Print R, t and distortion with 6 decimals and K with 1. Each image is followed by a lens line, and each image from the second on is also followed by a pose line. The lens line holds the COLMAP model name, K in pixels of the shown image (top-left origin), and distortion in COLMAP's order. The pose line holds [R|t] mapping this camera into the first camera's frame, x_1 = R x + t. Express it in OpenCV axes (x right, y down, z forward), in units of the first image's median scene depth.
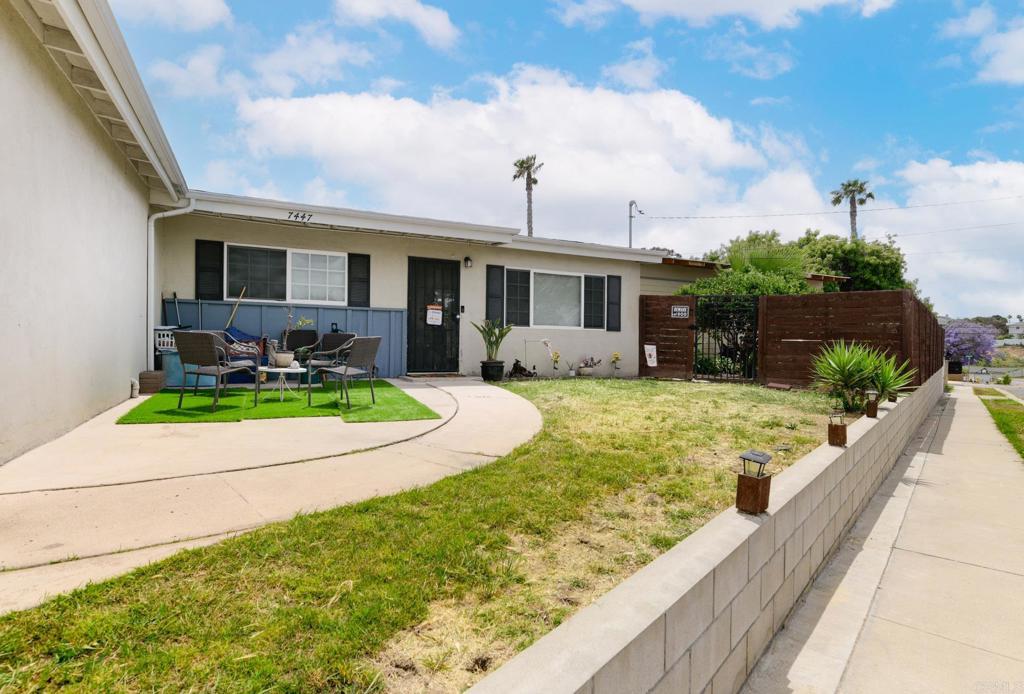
lens RADIAL K [[514.6, 0, 512.7], [0, 514.6, 338.1], [0, 0, 1]] dist [0.018482, -0.000371]
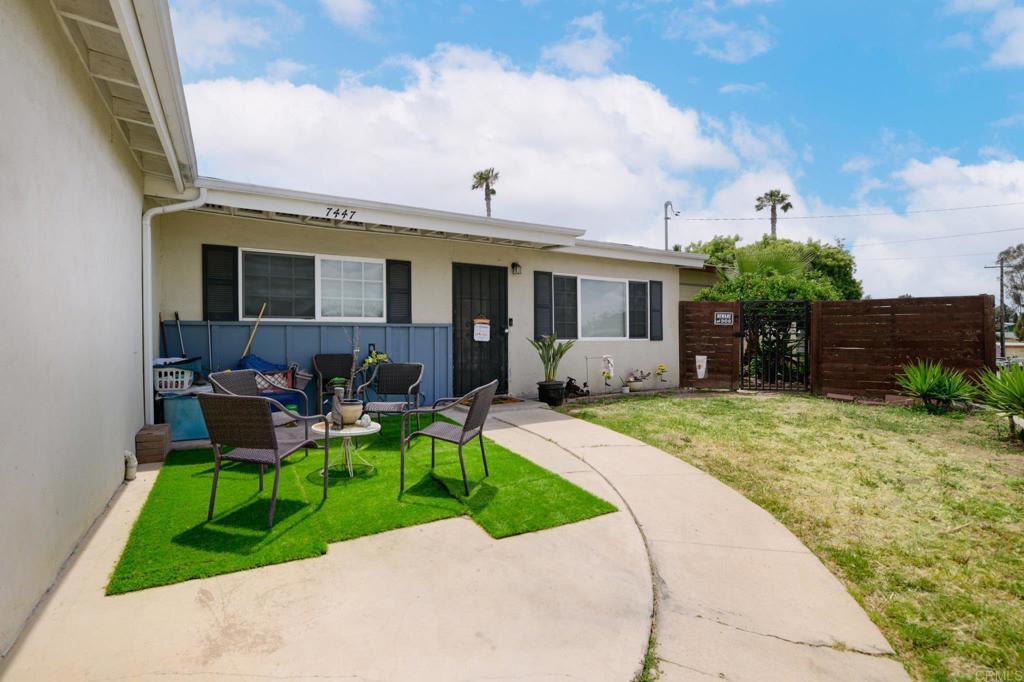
lens RADIAL K [[471.6, 0, 509.3], [0, 471.6, 336.7], [0, 0, 1]] dist [0.010970, -0.010746]
pose [[0.997766, -0.017782, 0.064390, -0.158286], [0.017504, 0.999835, 0.004876, -0.036746], [-0.064466, -0.003738, 0.997913, 0.206566]]
